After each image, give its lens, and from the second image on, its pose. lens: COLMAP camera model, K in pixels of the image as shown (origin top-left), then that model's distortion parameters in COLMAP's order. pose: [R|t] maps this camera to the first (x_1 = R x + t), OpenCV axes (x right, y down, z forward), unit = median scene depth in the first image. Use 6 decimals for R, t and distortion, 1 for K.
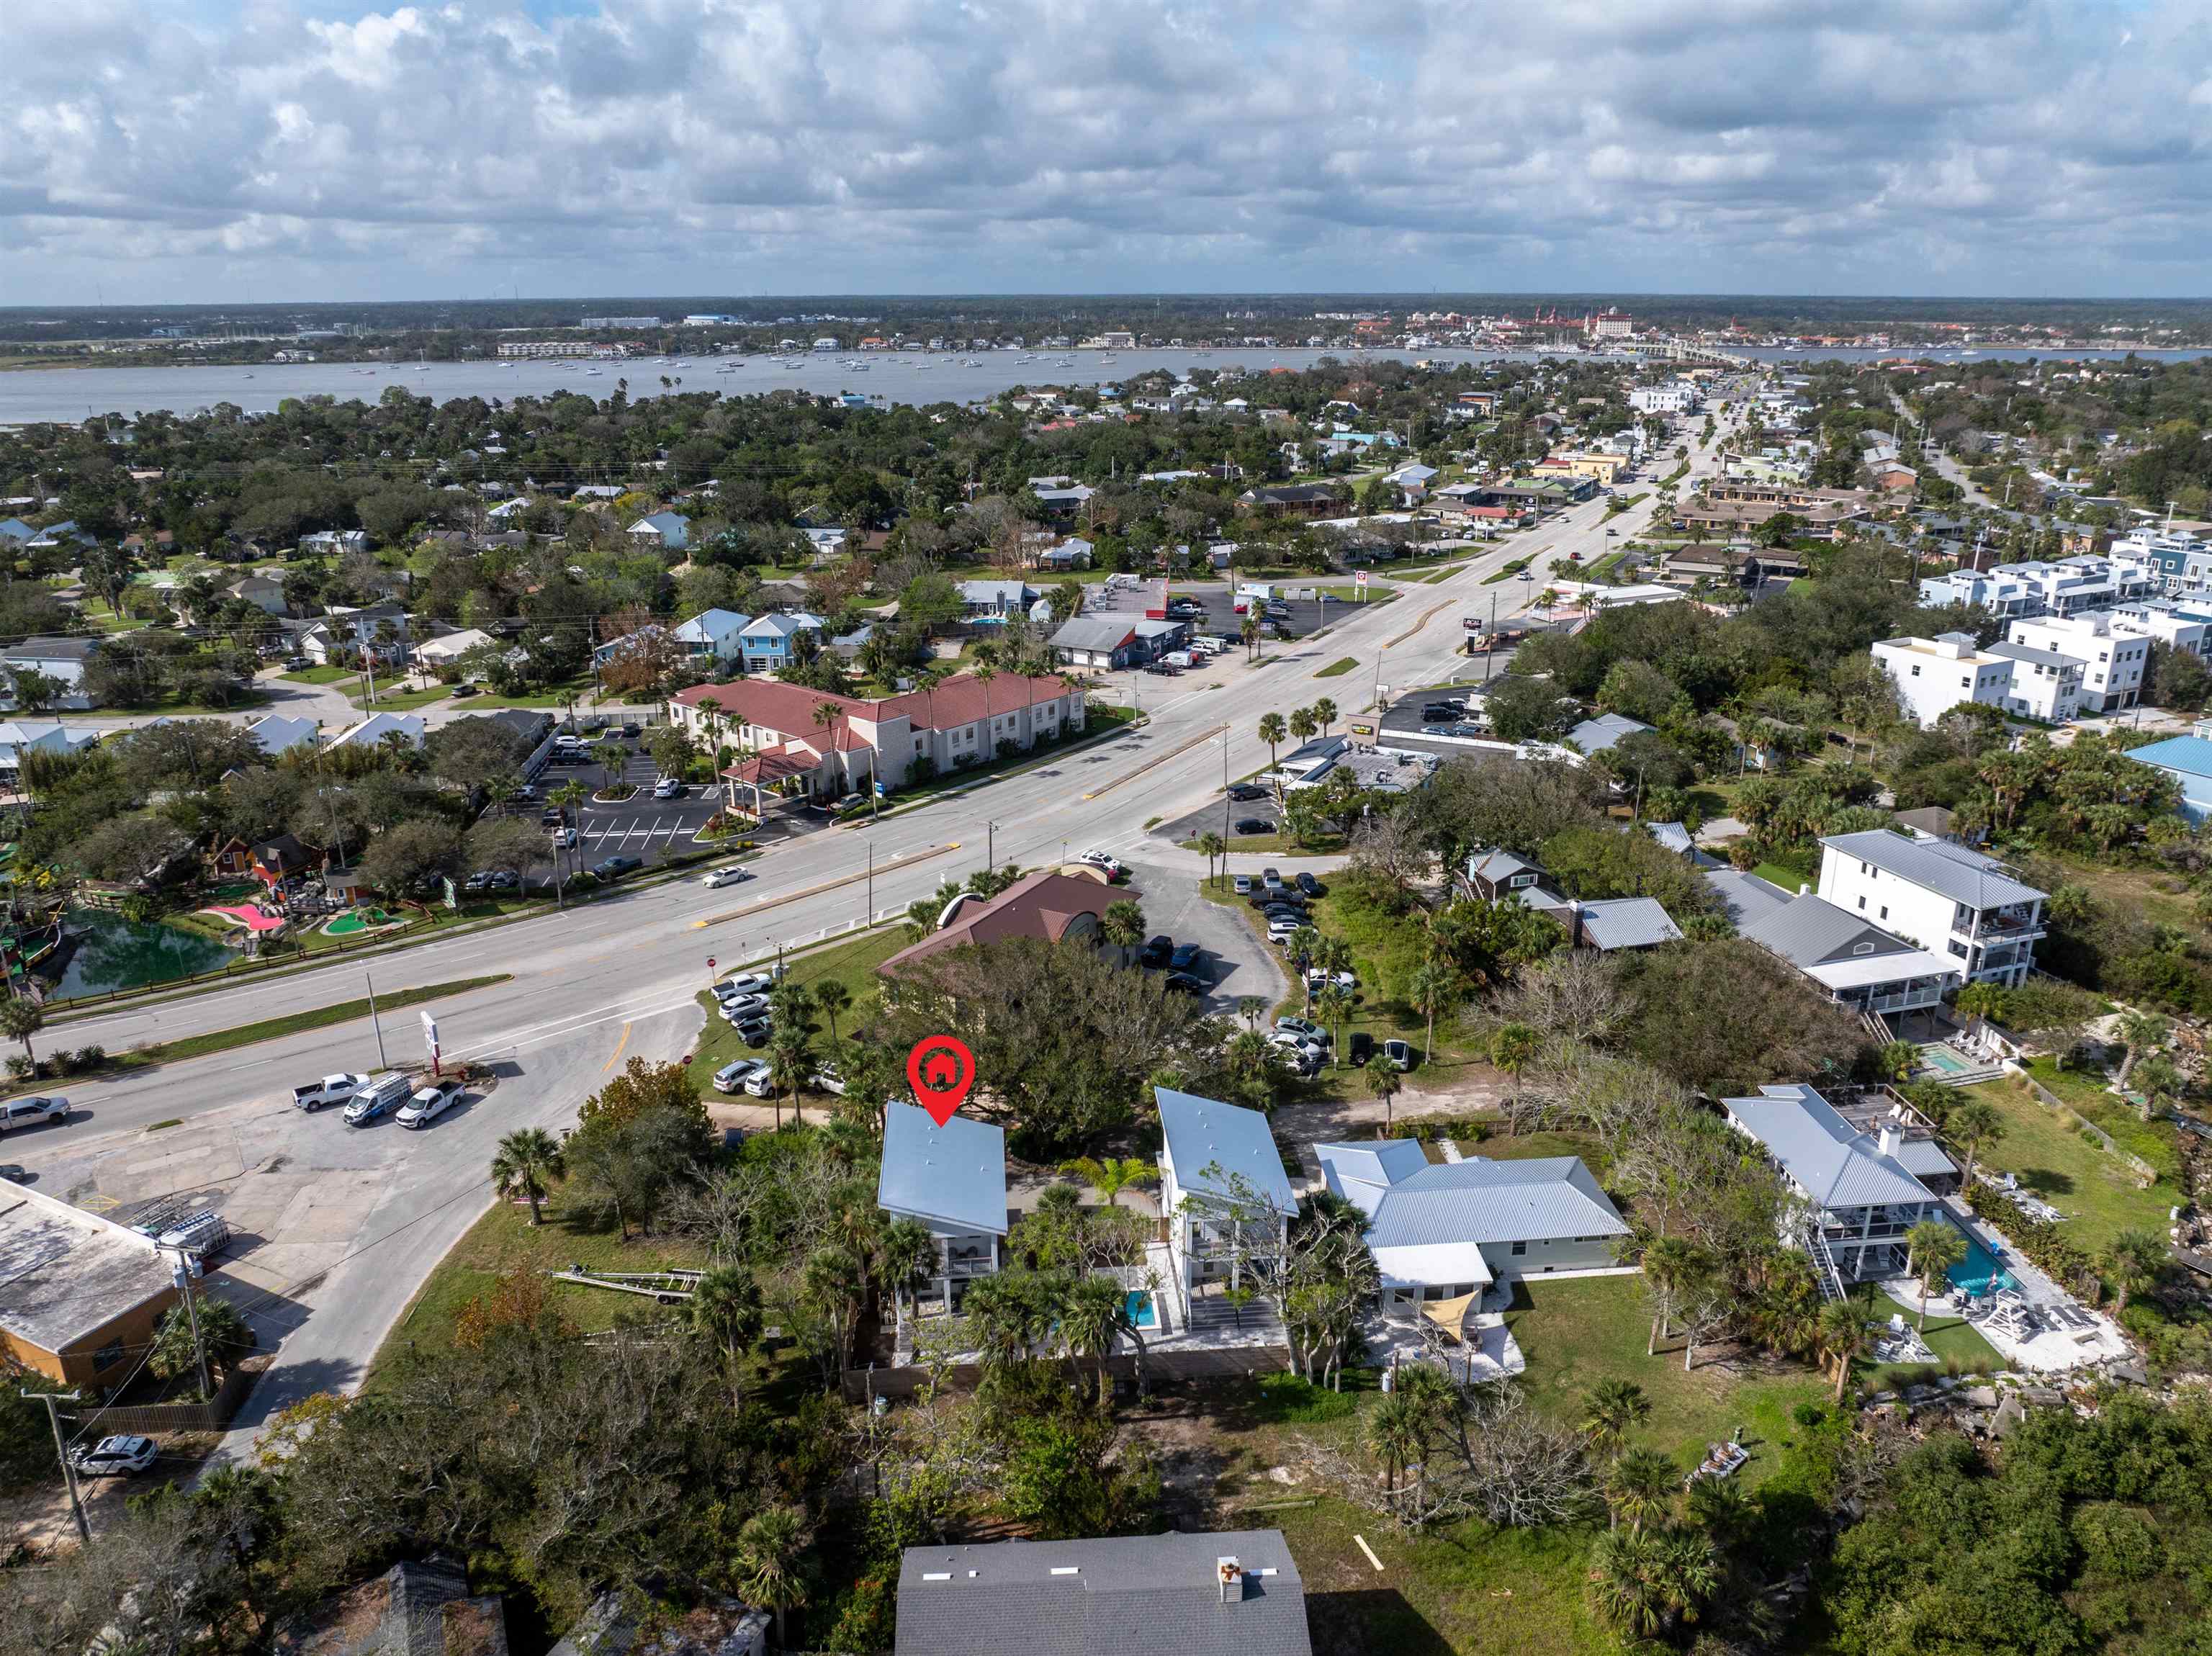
lens RADIAL K [[1558.7, 0, 1118.6], [0, 1558.7, 824.1], [0, 0, 1]] dist [-0.035822, 0.001030]
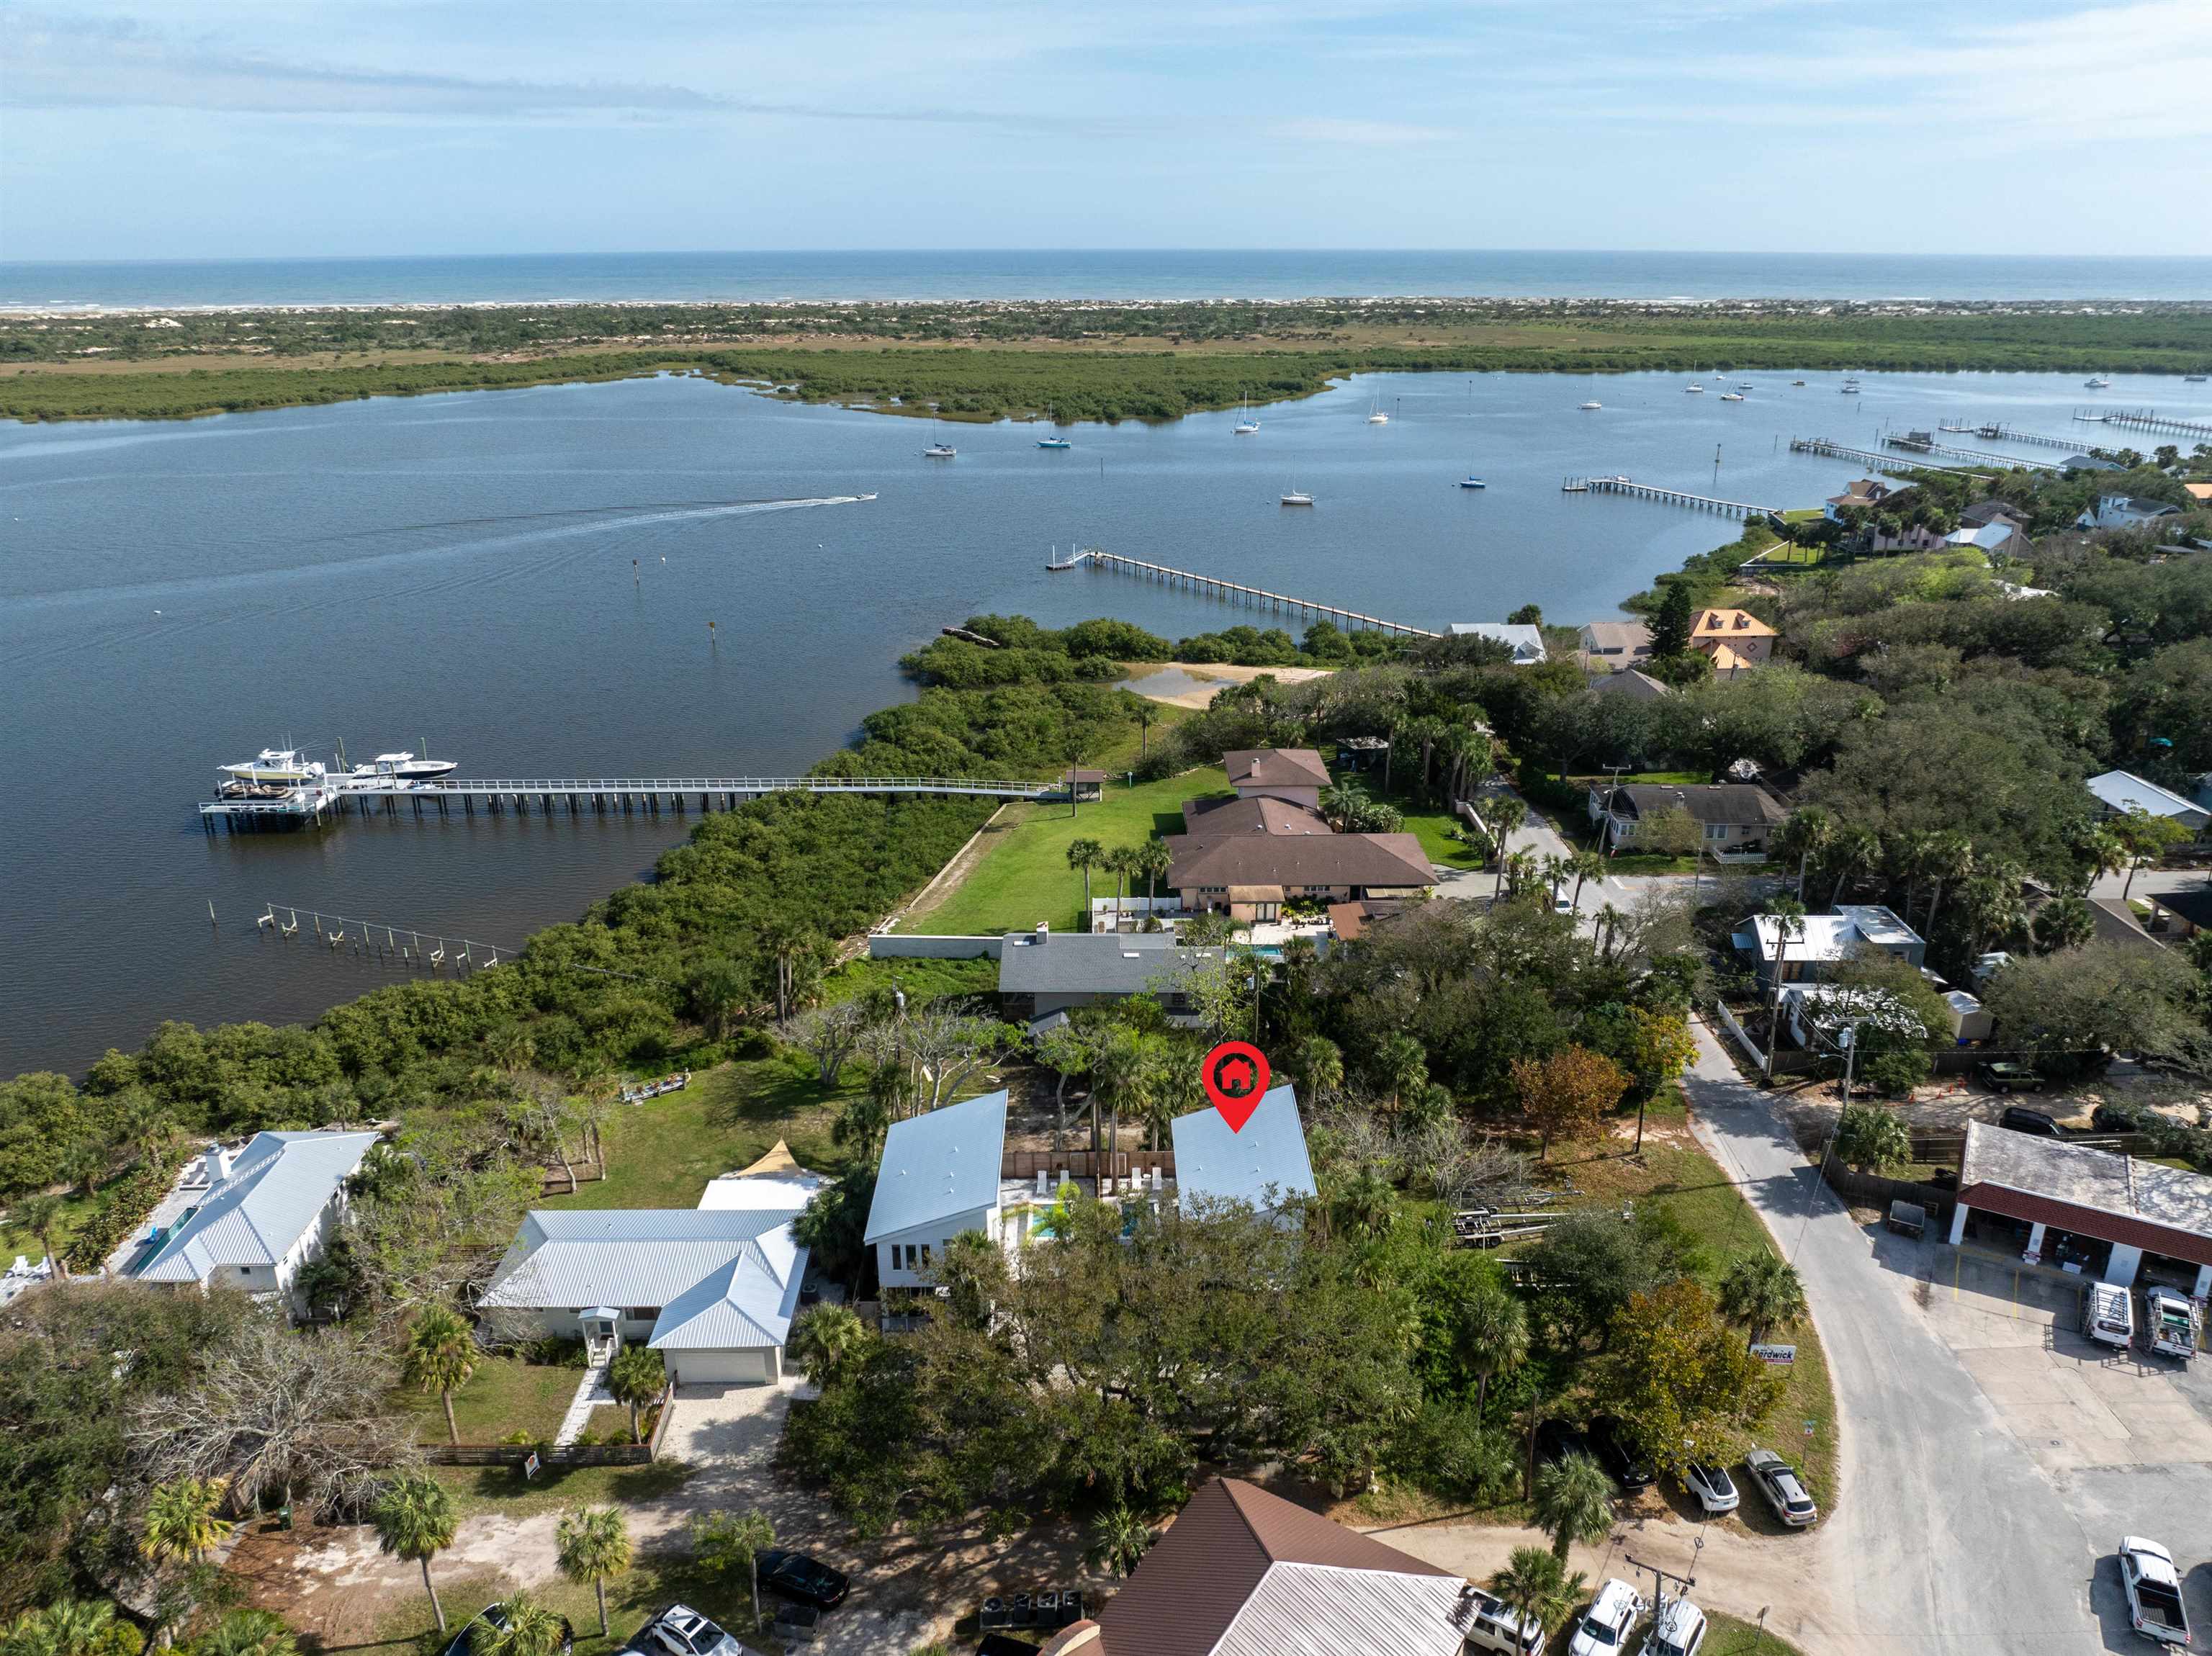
lens RADIAL K [[1558.7, 0, 1118.6], [0, 1558.7, 824.1], [0, 0, 1]] dist [-0.035822, 0.001030]
pose [[-0.997664, -0.017663, 0.065988, -0.014373], [0.028164, 0.773711, 0.632912, -0.079707], [-0.062235, 0.633292, -0.771407, 0.238220]]
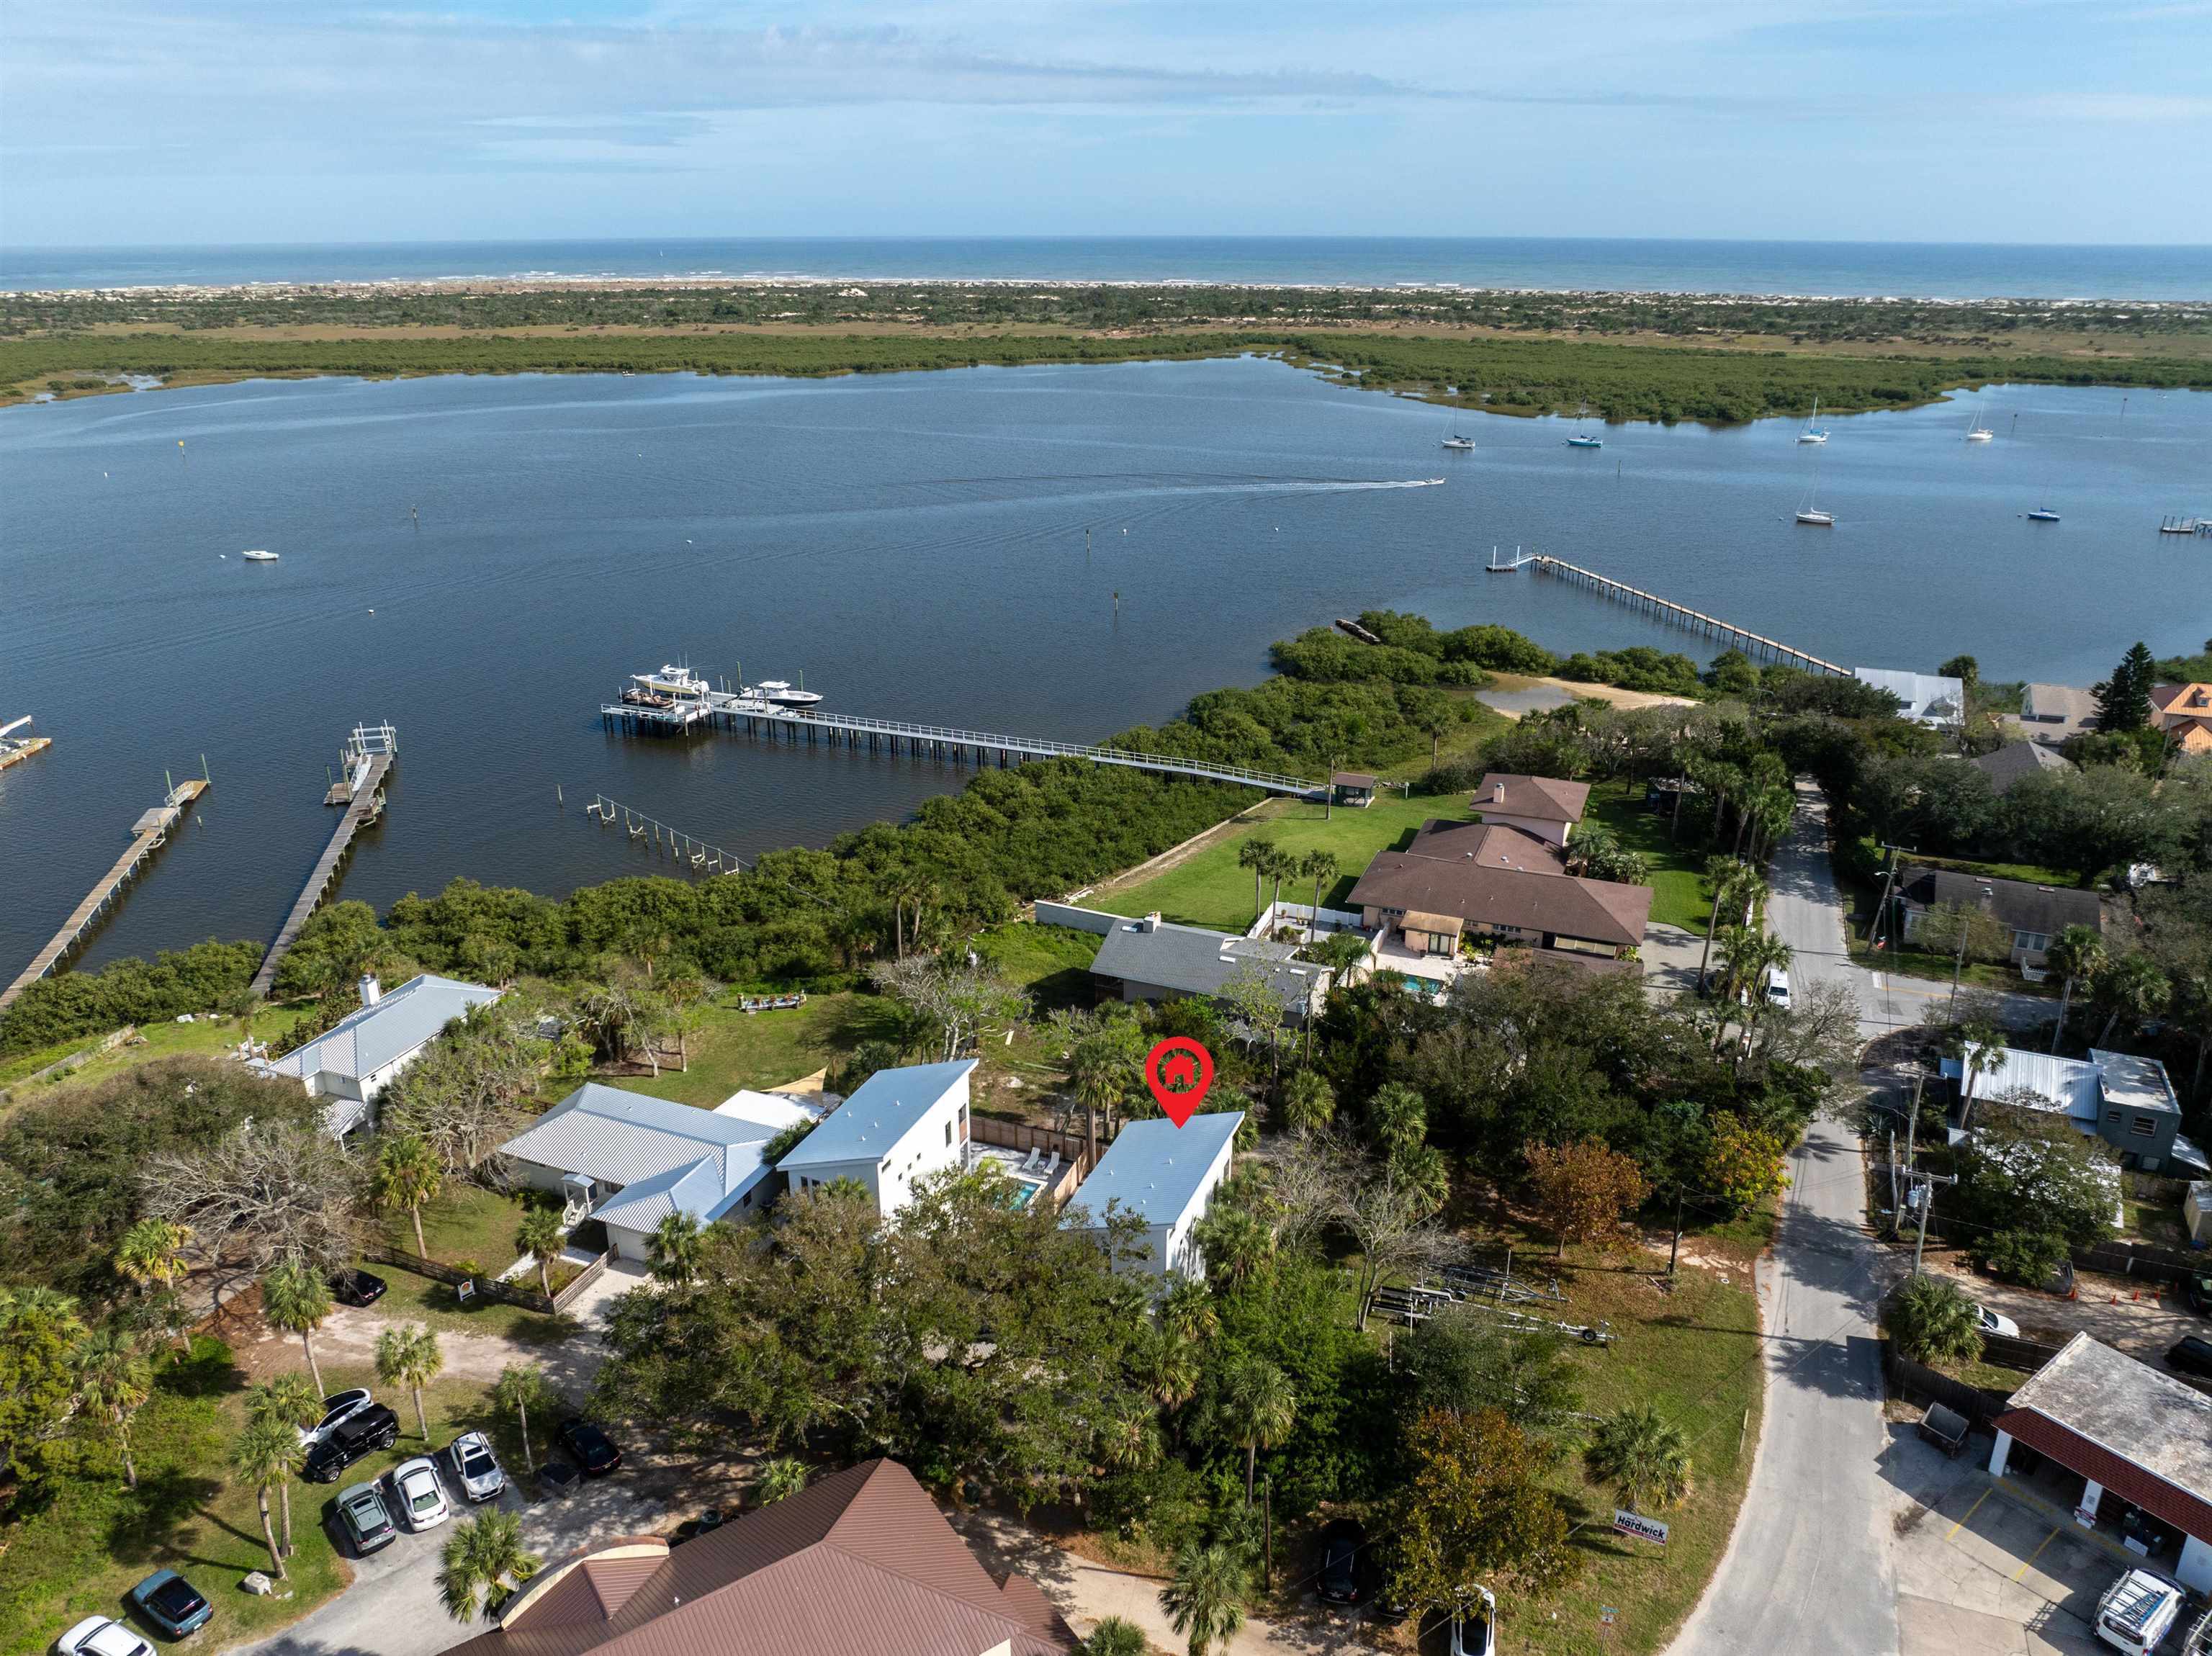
lens RADIAL K [[1558.7, 0, 1118.6], [0, 1558.7, 824.1], [0, 0, 1]] dist [-0.035822, 0.001030]
pose [[-0.893439, -0.155758, 0.421315, -0.067004], [0.149384, 0.781534, 0.605713, -0.074636], [-0.423617, 0.604106, -0.674985, 0.223576]]
